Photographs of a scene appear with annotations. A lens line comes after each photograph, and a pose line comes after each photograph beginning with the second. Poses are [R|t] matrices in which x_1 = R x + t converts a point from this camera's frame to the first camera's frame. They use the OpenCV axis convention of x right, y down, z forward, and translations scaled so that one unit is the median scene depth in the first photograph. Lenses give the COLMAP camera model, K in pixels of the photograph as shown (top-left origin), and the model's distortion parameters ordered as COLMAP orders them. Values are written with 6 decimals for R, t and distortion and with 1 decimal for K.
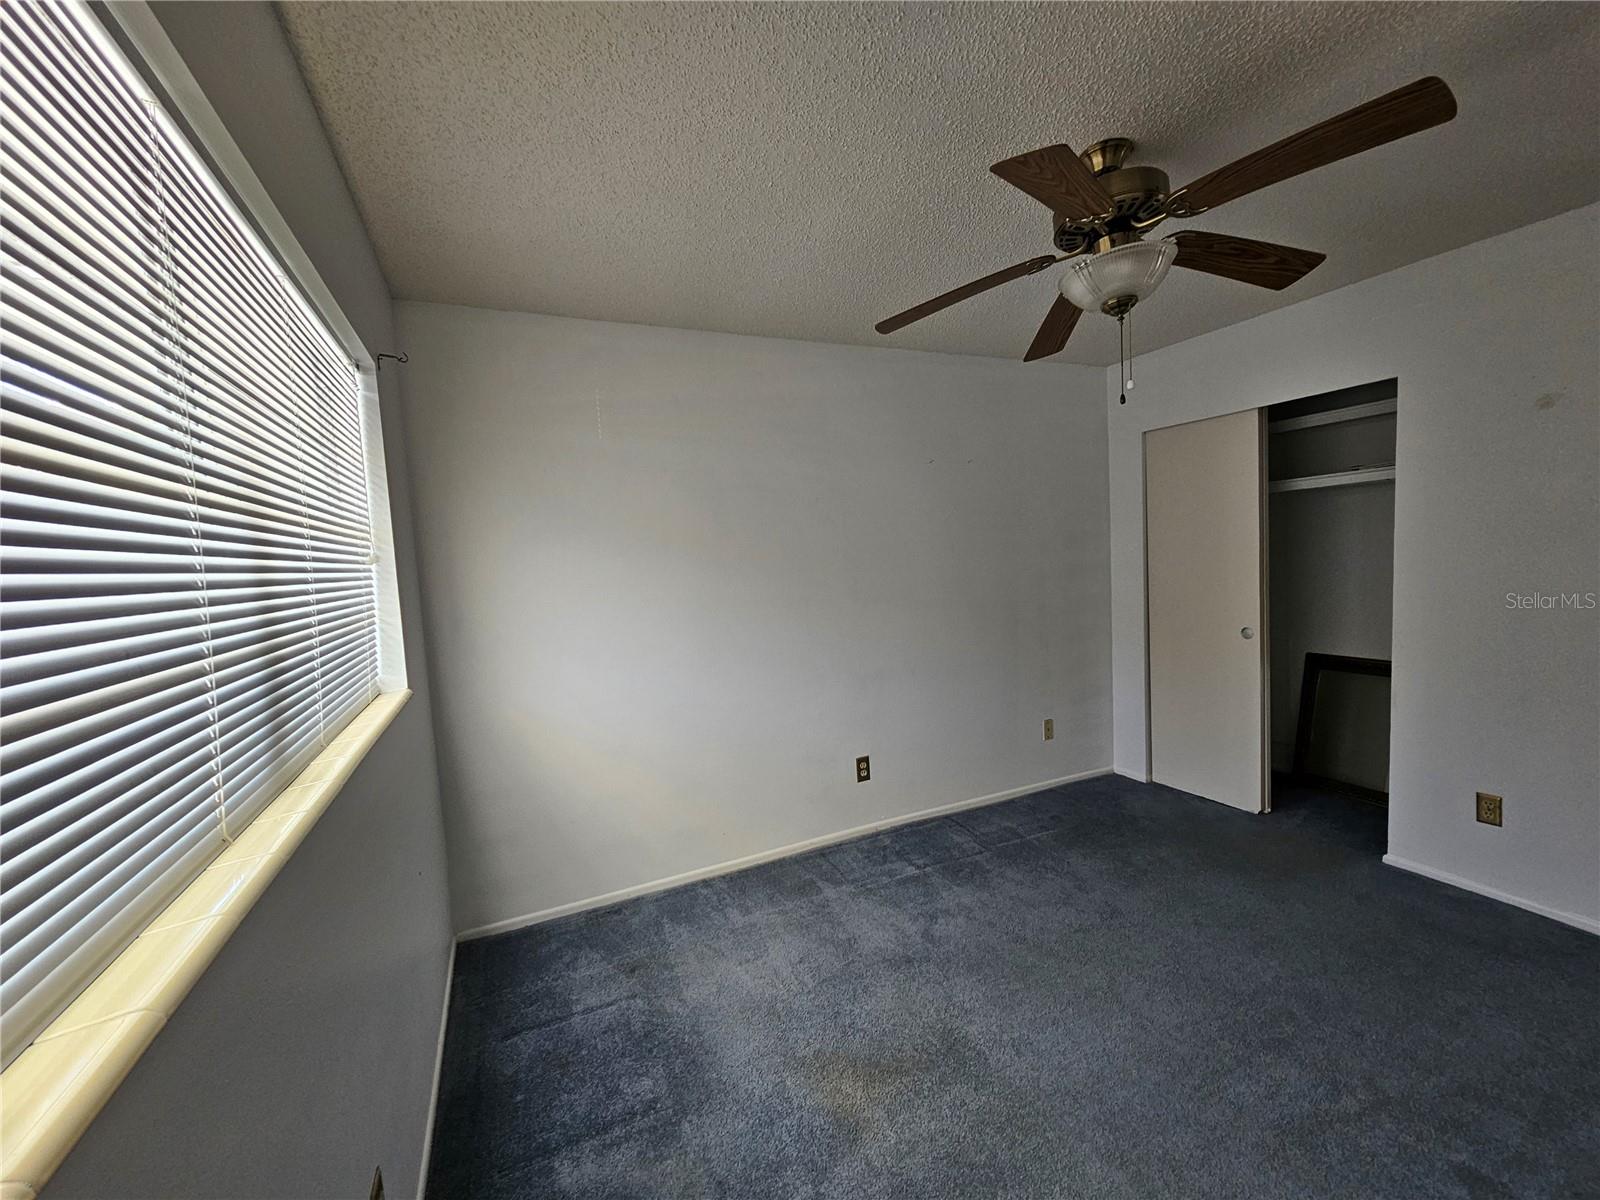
lens RADIAL K [[655.6, 0, 804.1], [0, 655.6, 600.8], [0, 0, 1]] dist [-0.000418, 0.000494]
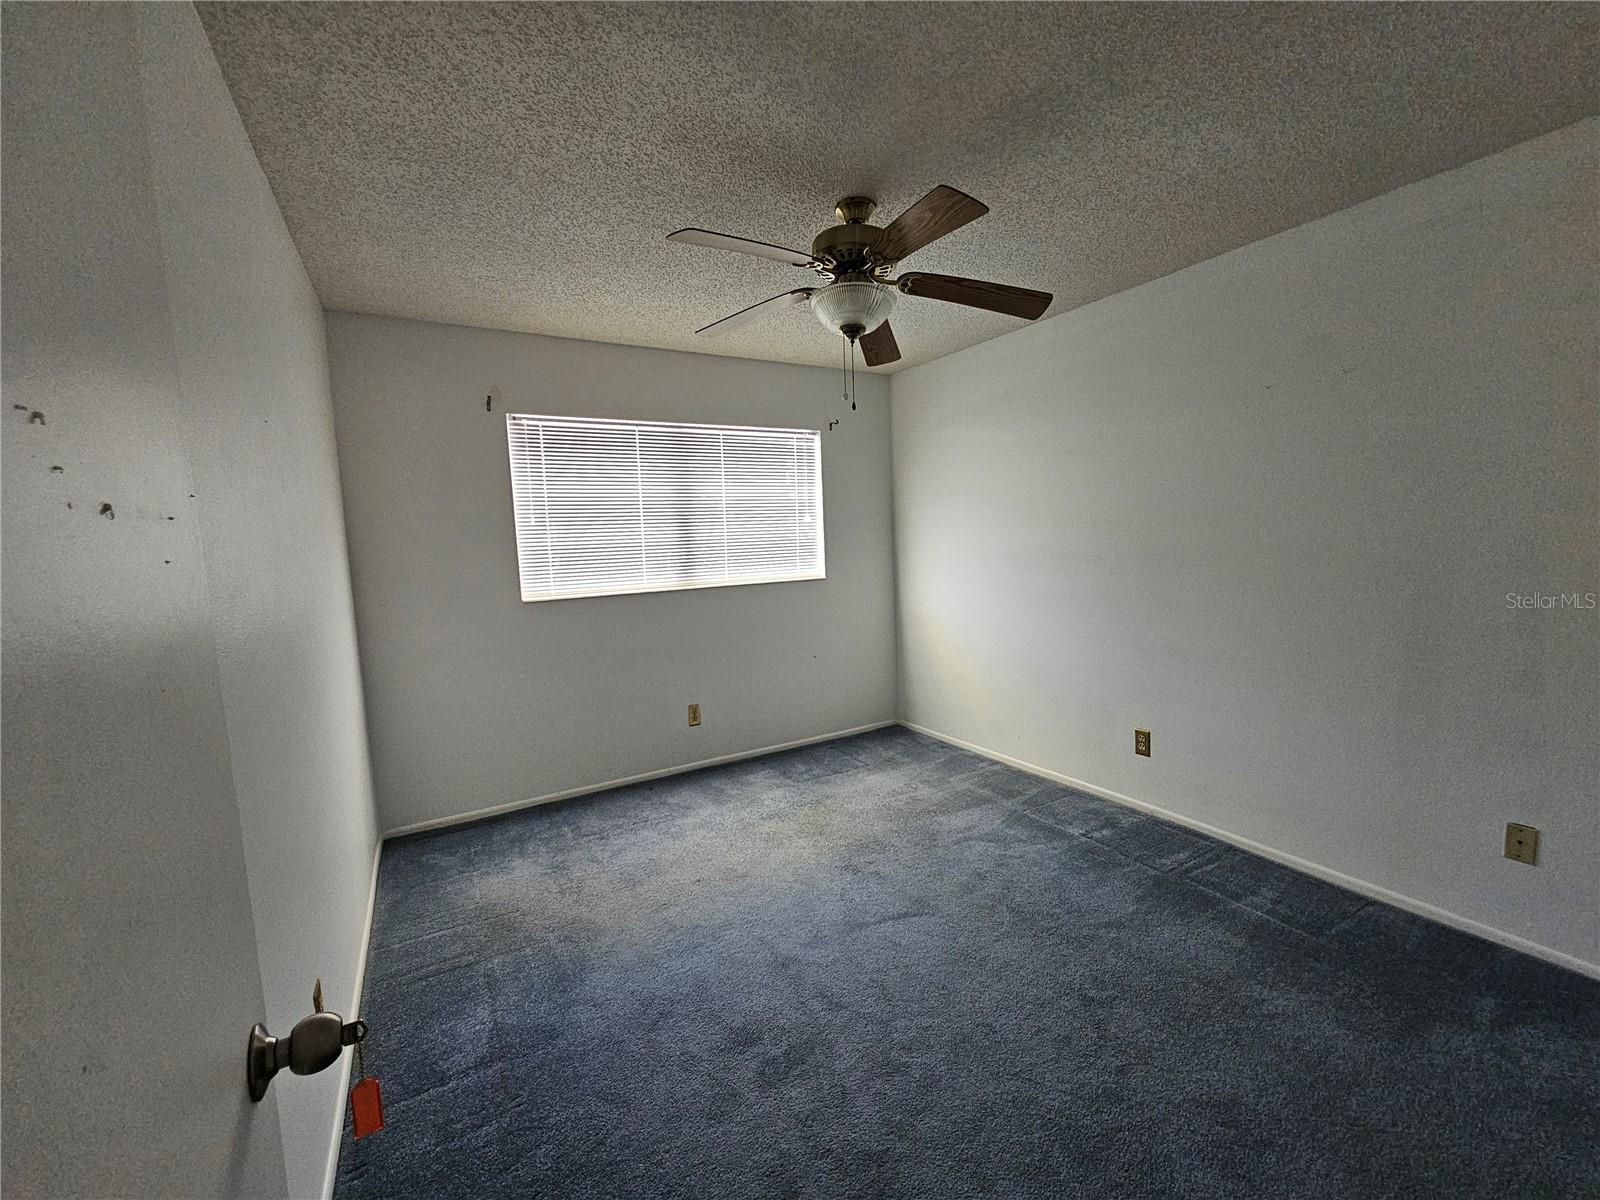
lens RADIAL K [[655.6, 0, 804.9], [0, 655.6, 598.3], [0, 0, 1]] dist [-0.000418, 0.000494]
pose [[0.097788, 0.150593, -0.983748, 0.988222], [-0.027706, 0.988514, 0.148569, -0.080010], [0.994822, 0.012727, 0.100837, 0.440649]]
